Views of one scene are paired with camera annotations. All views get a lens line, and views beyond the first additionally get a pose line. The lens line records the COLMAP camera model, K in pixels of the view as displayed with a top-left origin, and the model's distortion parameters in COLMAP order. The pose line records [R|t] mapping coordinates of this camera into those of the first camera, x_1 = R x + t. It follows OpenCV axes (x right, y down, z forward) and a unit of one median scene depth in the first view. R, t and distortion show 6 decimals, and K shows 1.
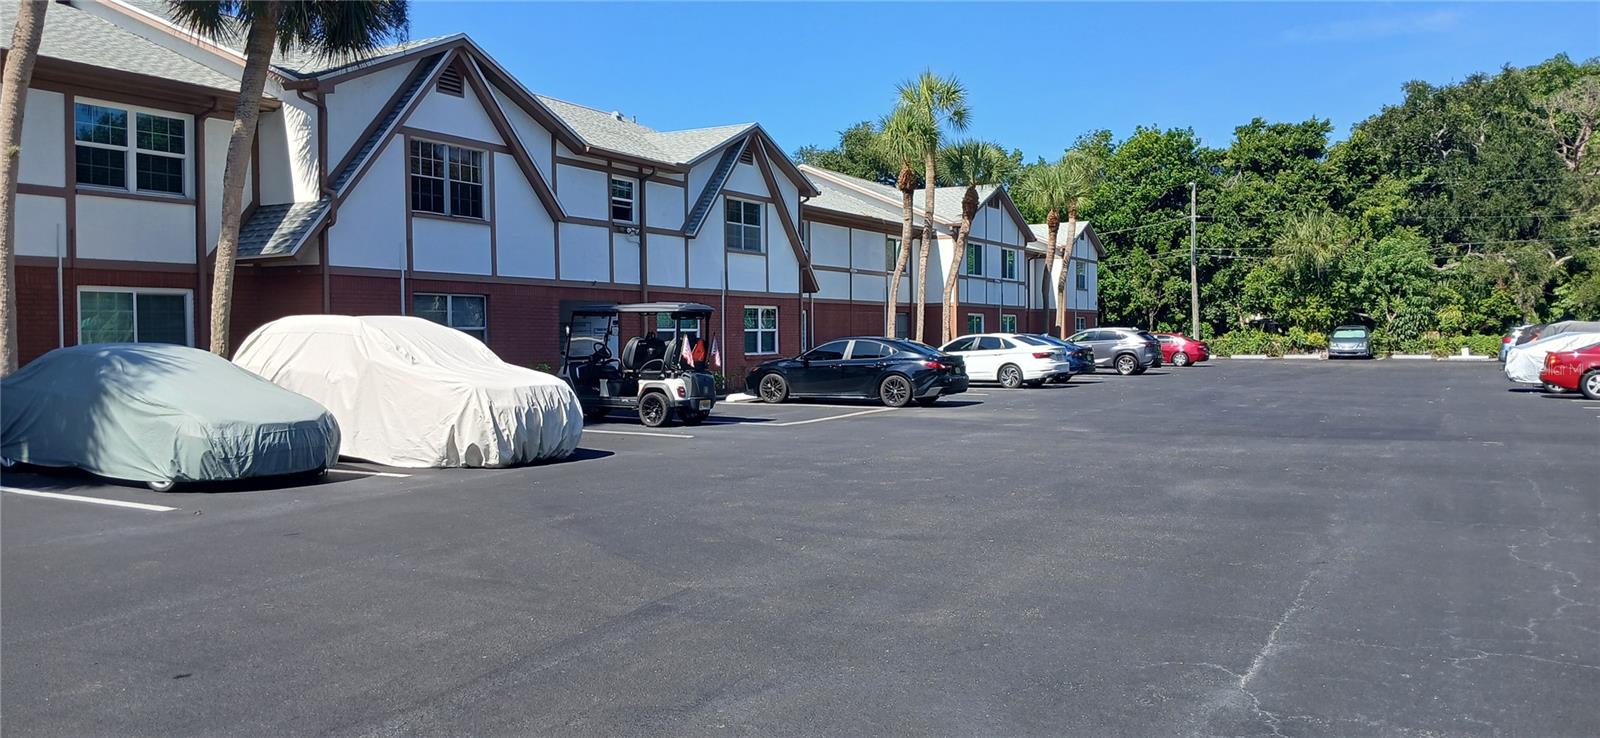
lens RADIAL K [[1215.1, 0, 800.0], [0, 1215.1, 369.0], [0, 0, 1]] dist [0.079569, -0.197937]
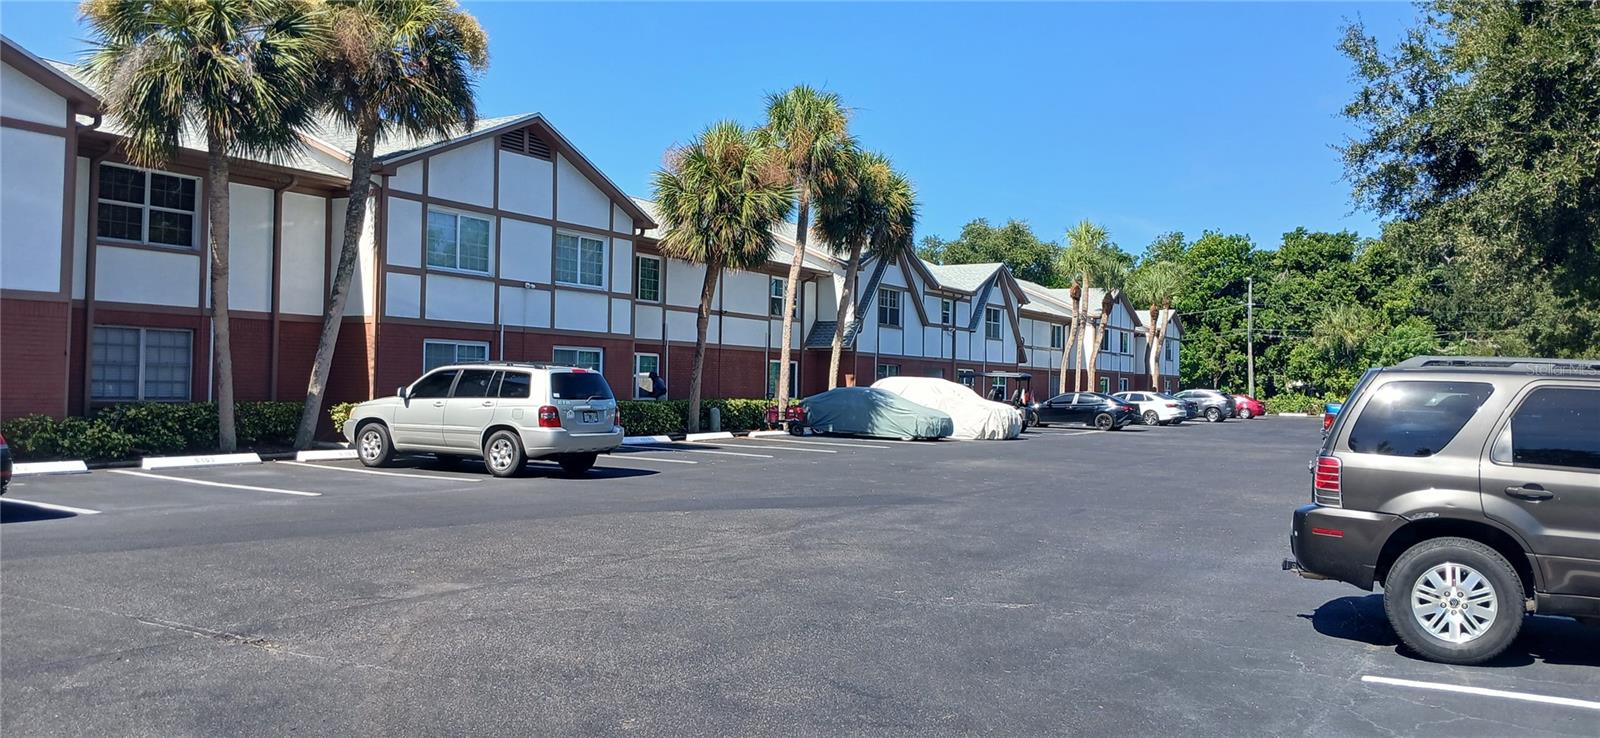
lens RADIAL K [[1192.1, 0, 741.8], [0, 1192.1, 369.9], [0, 0, 1]] dist [-0.044203, -0.006824]
pose [[0.996384, 0.025425, -0.081072, -0.110358], [-0.028743, 0.998785, -0.040031, 0.009406], [0.079955, 0.042216, 0.995904, -0.281902]]
